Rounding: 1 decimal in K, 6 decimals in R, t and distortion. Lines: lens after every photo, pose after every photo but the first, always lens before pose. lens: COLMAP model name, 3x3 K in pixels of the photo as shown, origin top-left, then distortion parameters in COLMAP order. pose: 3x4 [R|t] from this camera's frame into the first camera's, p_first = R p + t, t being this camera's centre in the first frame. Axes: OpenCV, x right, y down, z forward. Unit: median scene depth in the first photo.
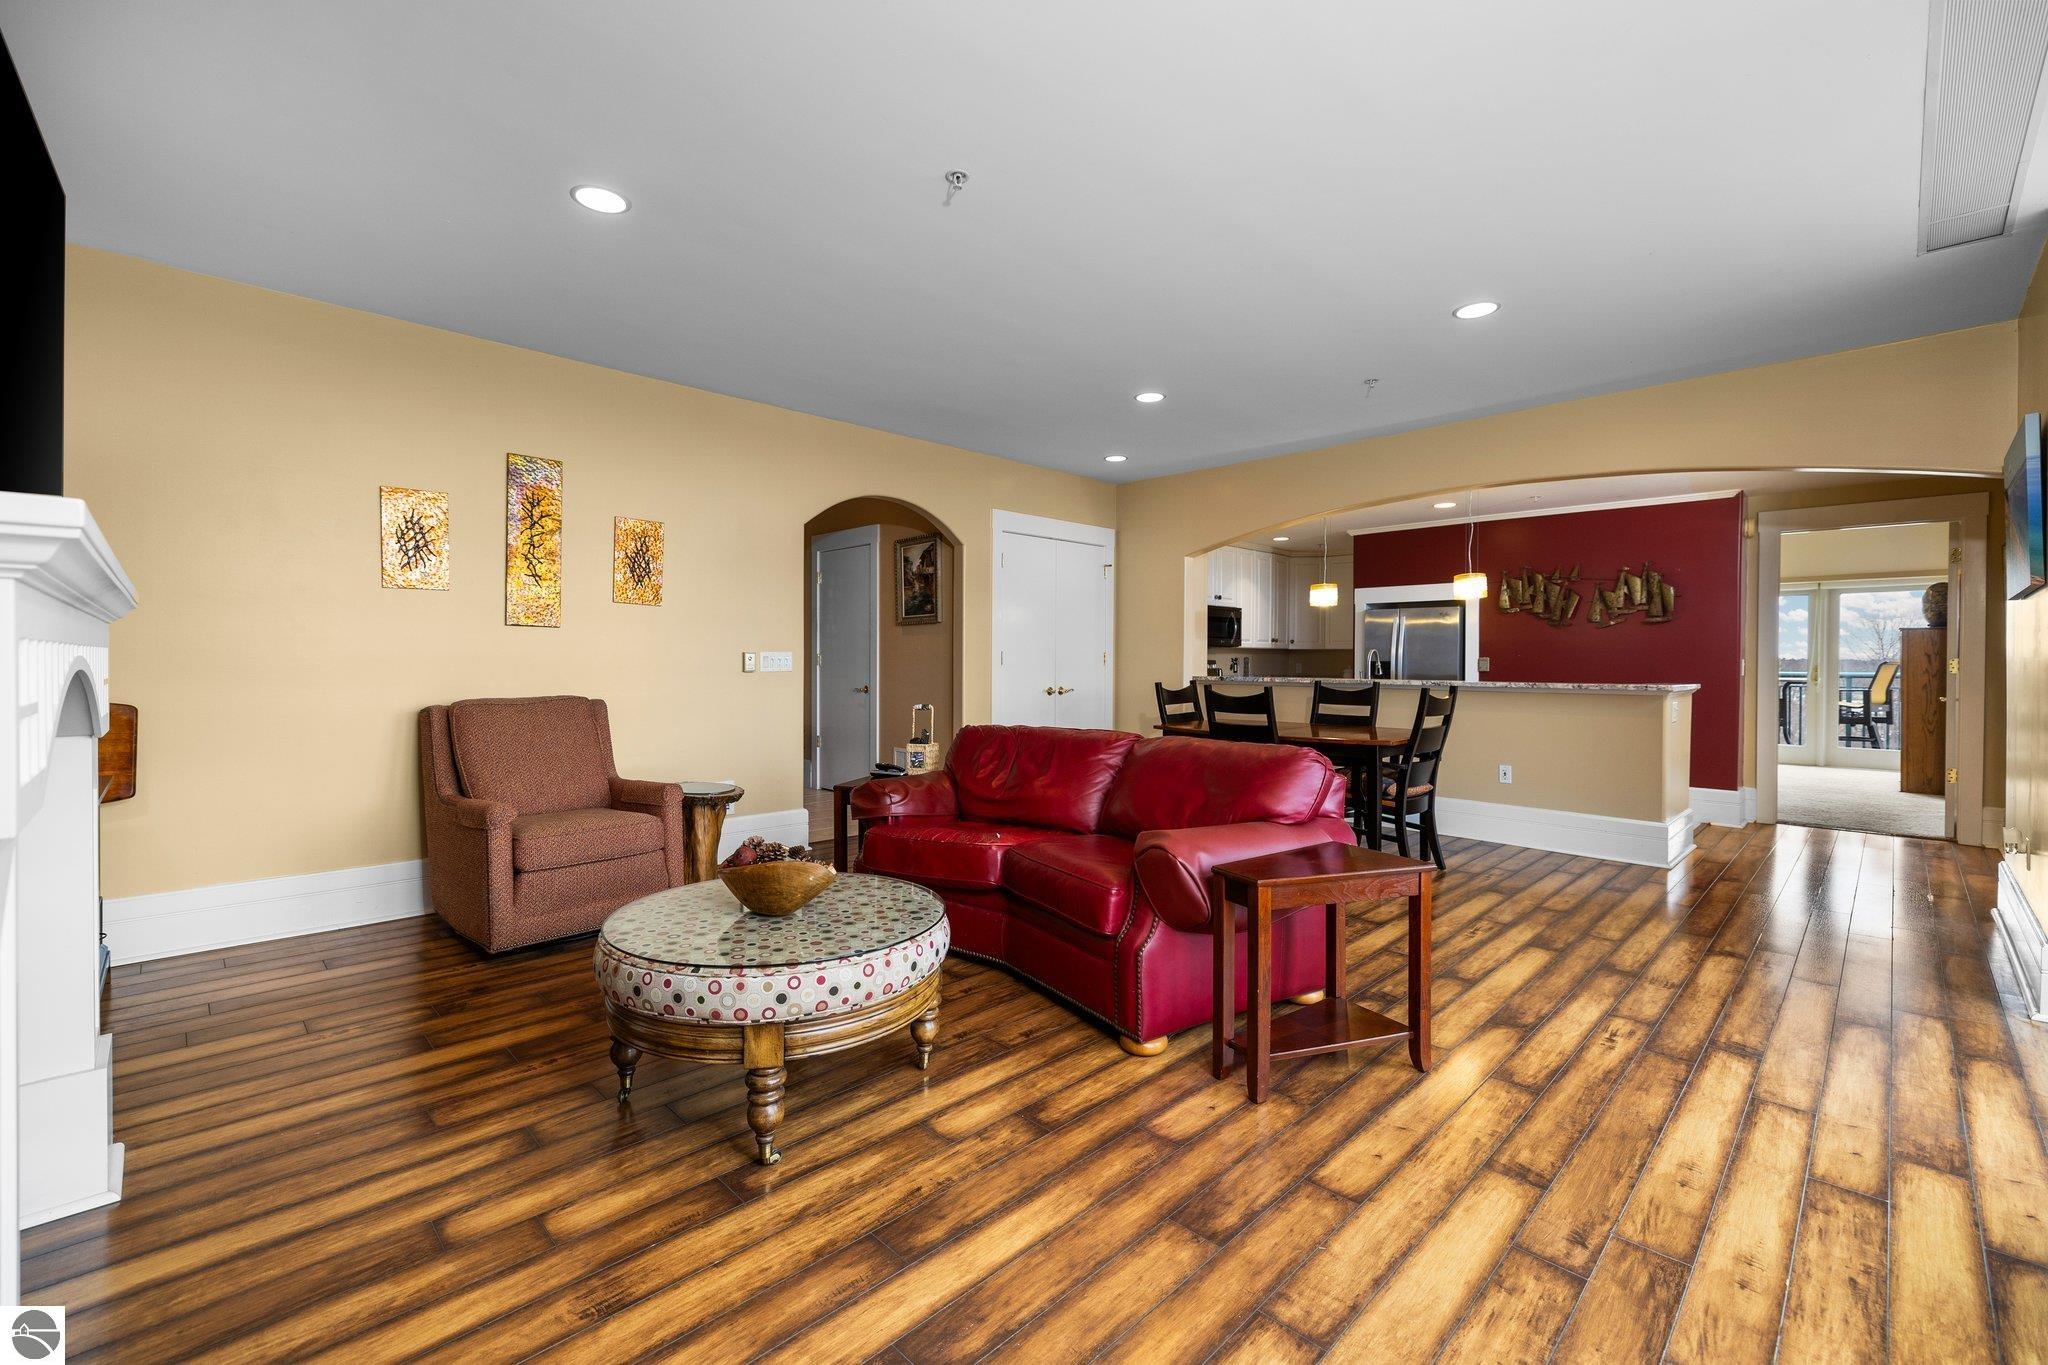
lens RADIAL K [[869.6, 0, 1013.6], [0, 869.6, 670.8], [0, 0, 1]] dist [0.000565, -0.000233]
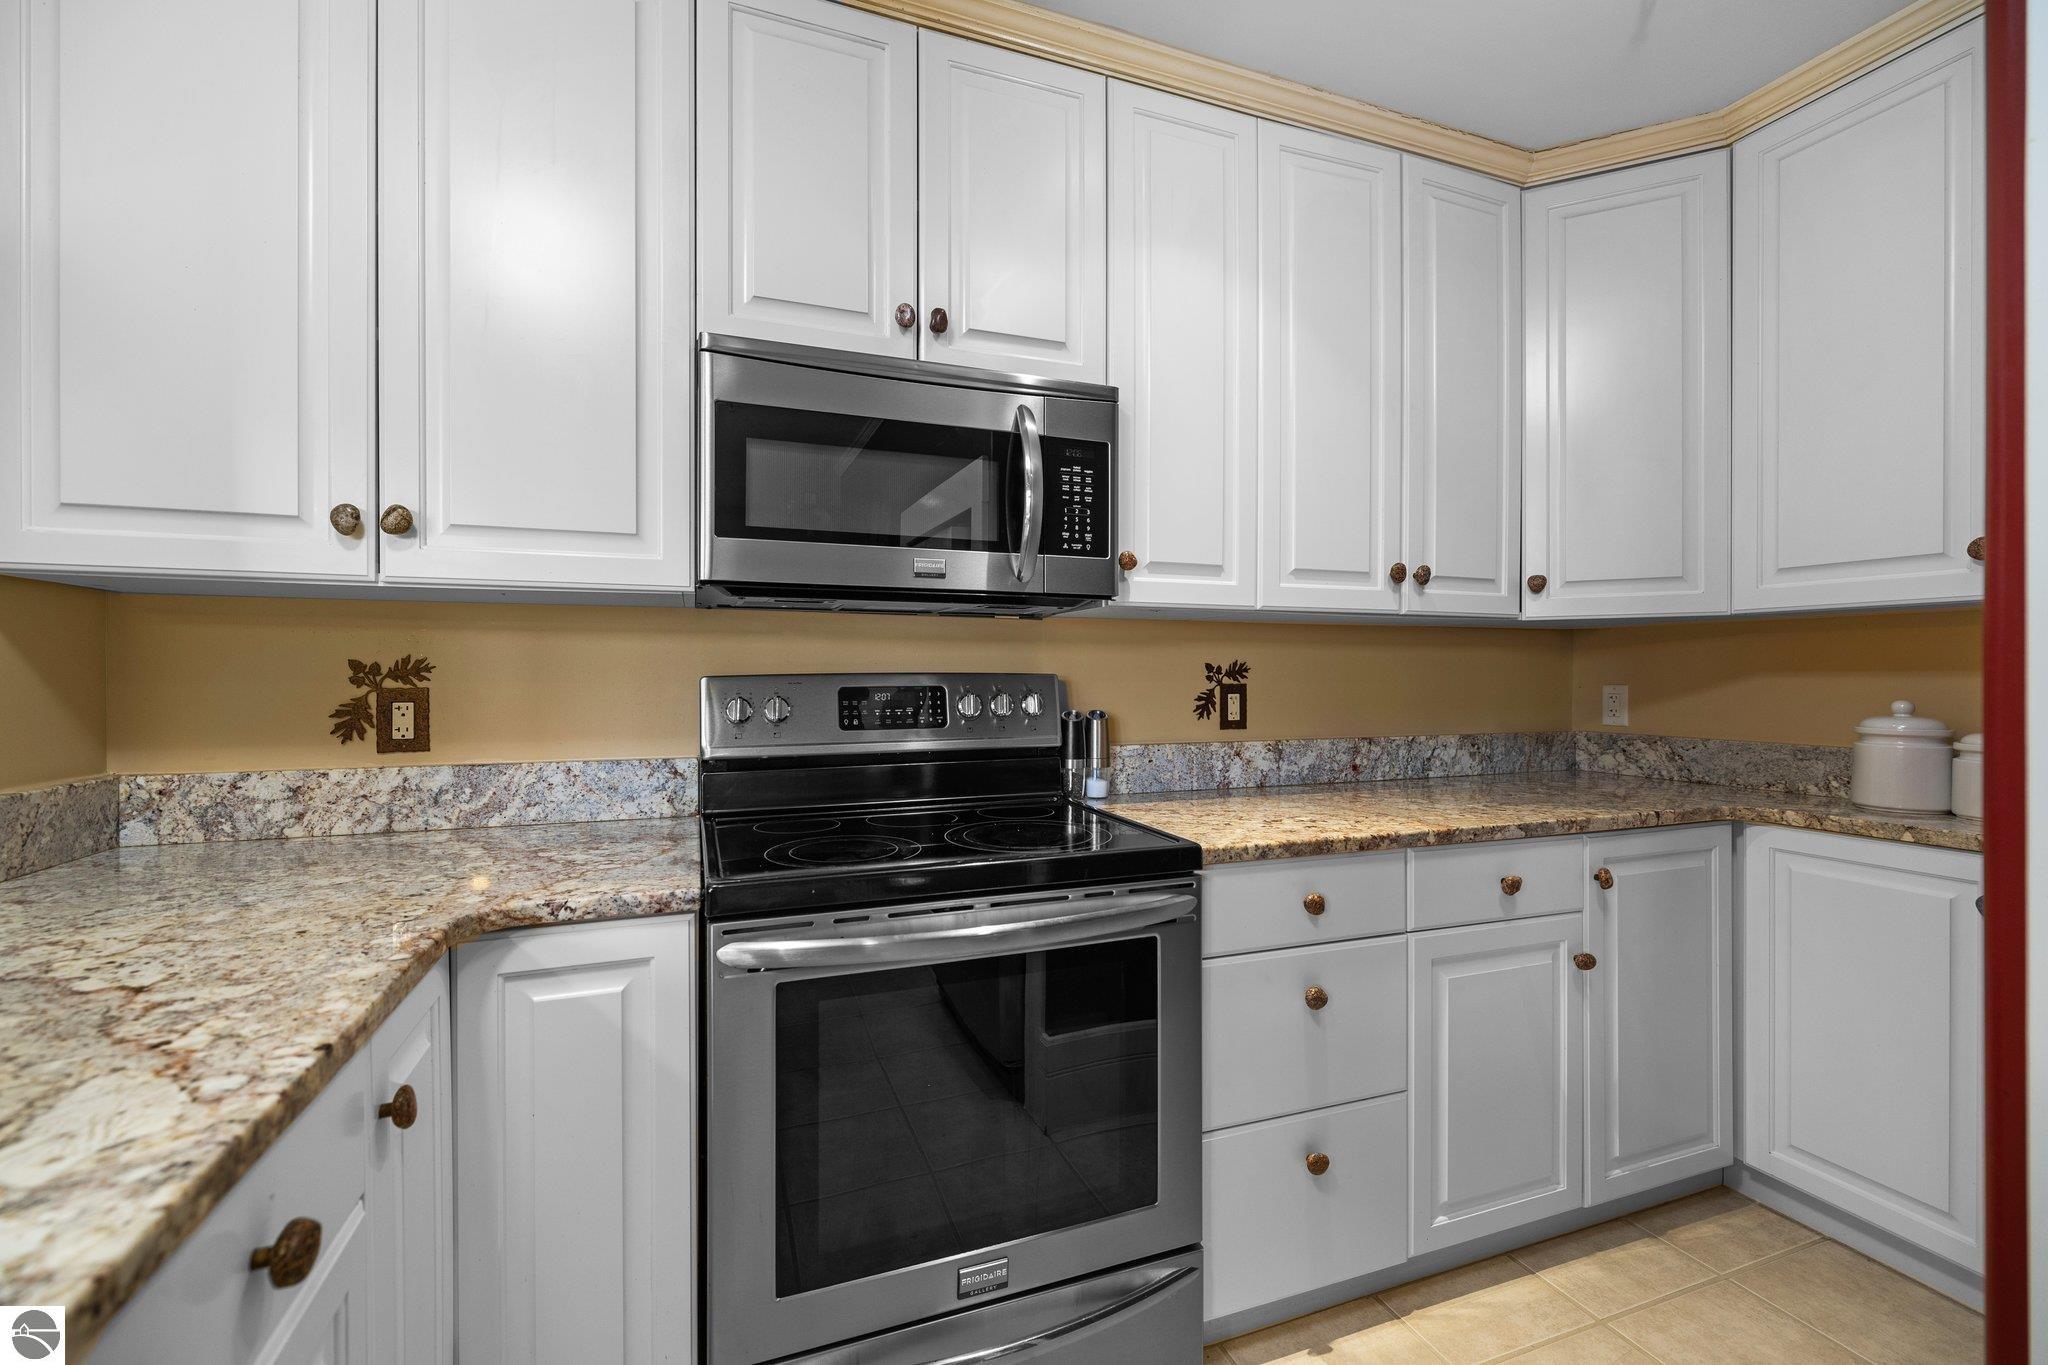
lens RADIAL K [[869.6, 0, 1011.4], [0, 869.6, 673.0], [0, 0, 1]] dist [0.000565, -0.000233]
pose [[0.907717, -0.003460, -0.419569, 0.495869], [-0.001379, 0.999936, -0.011228, -0.015936], [0.419581, 0.010770, 0.907654, 1.275235]]
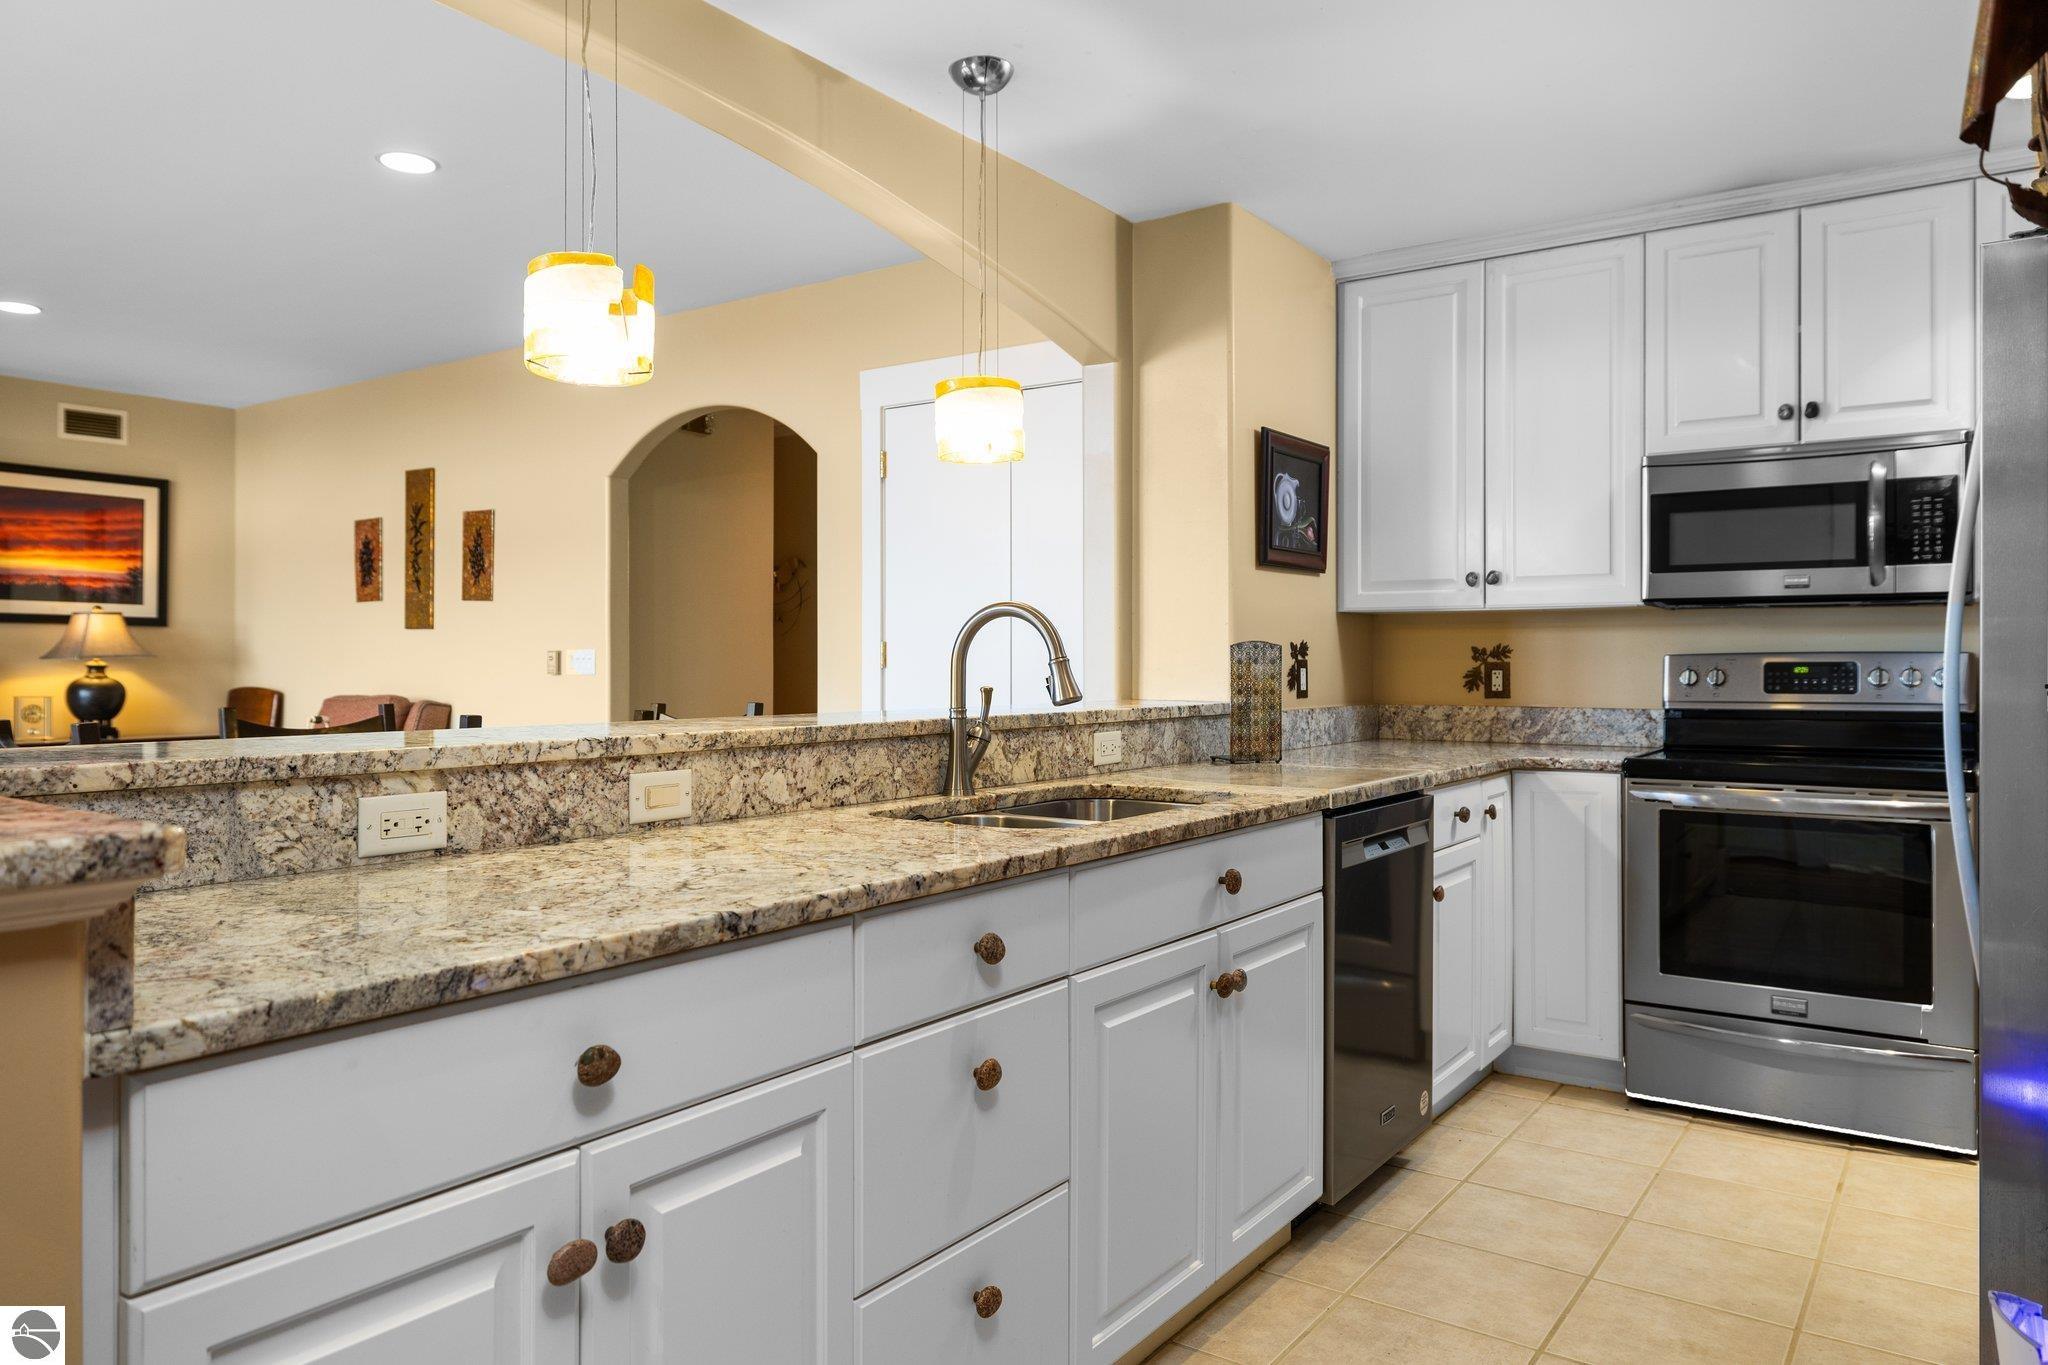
lens RADIAL K [[1377.9, 0, 1027.8], [0, 1377.9, 668.4], [0, 0, 1]] dist [-0.000007, -0.002553]
pose [[0.181455, -0.001106, -0.983399, 0.906872], [-0.011587, 0.999928, -0.003262, -0.005274], [0.983331, 0.011986, 0.181429, 1.051240]]
